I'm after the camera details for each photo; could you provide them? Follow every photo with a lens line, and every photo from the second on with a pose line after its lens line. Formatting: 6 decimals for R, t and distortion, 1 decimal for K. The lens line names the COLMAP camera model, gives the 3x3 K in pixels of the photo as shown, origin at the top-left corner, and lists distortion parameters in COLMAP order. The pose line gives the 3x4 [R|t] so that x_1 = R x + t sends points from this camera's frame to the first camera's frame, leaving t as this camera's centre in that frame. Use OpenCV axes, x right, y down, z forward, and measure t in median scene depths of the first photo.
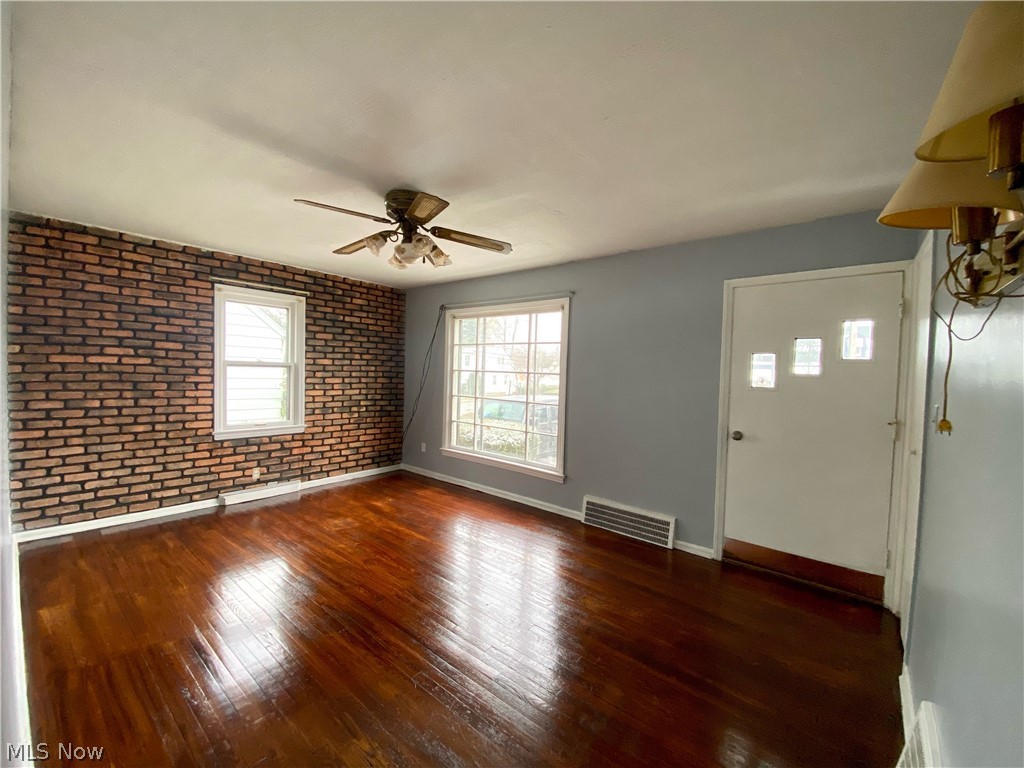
lens RADIAL K [[416.4, 0, 512.0], [0, 416.4, 384.0], [0, 0, 1]] dist [-0.000376, -0.000098]
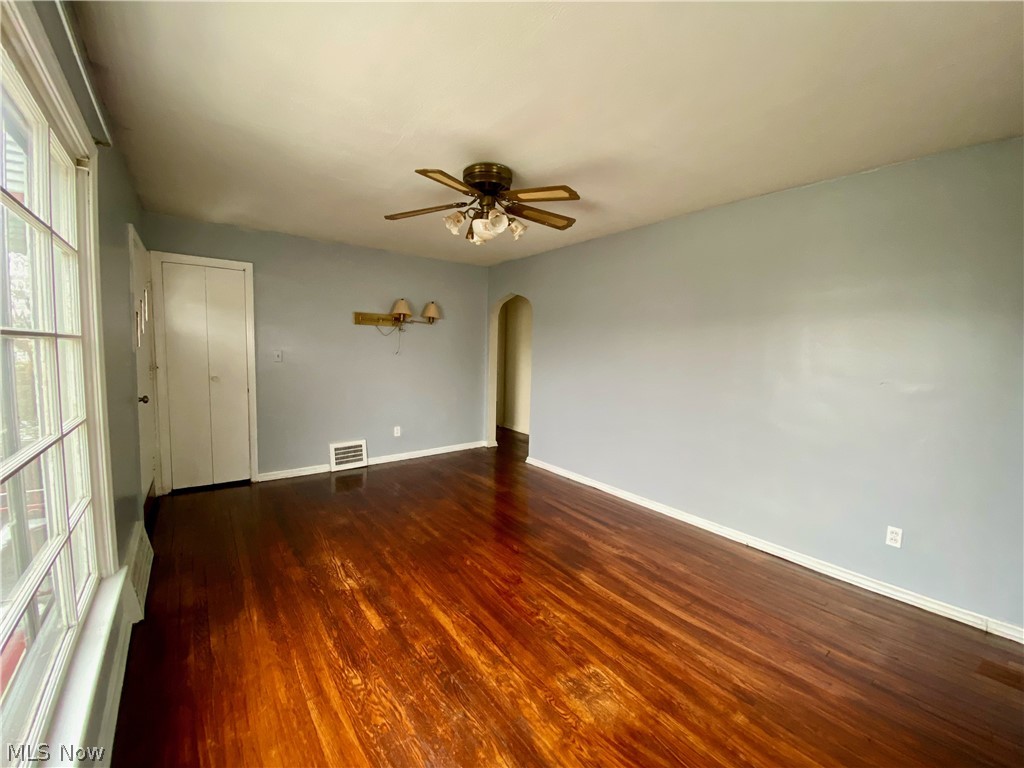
lens RADIAL K [[421.4, 0, 512.0], [0, 421.4, 384.0], [0, 0, 1]] dist [0.002047, 0.000021]
pose [[-0.972900, -0.070803, 0.220118, -0.408492], [-0.043605, 0.991064, 0.126055, -0.056610], [-0.227077, 0.113041, -0.967294, 1.463658]]
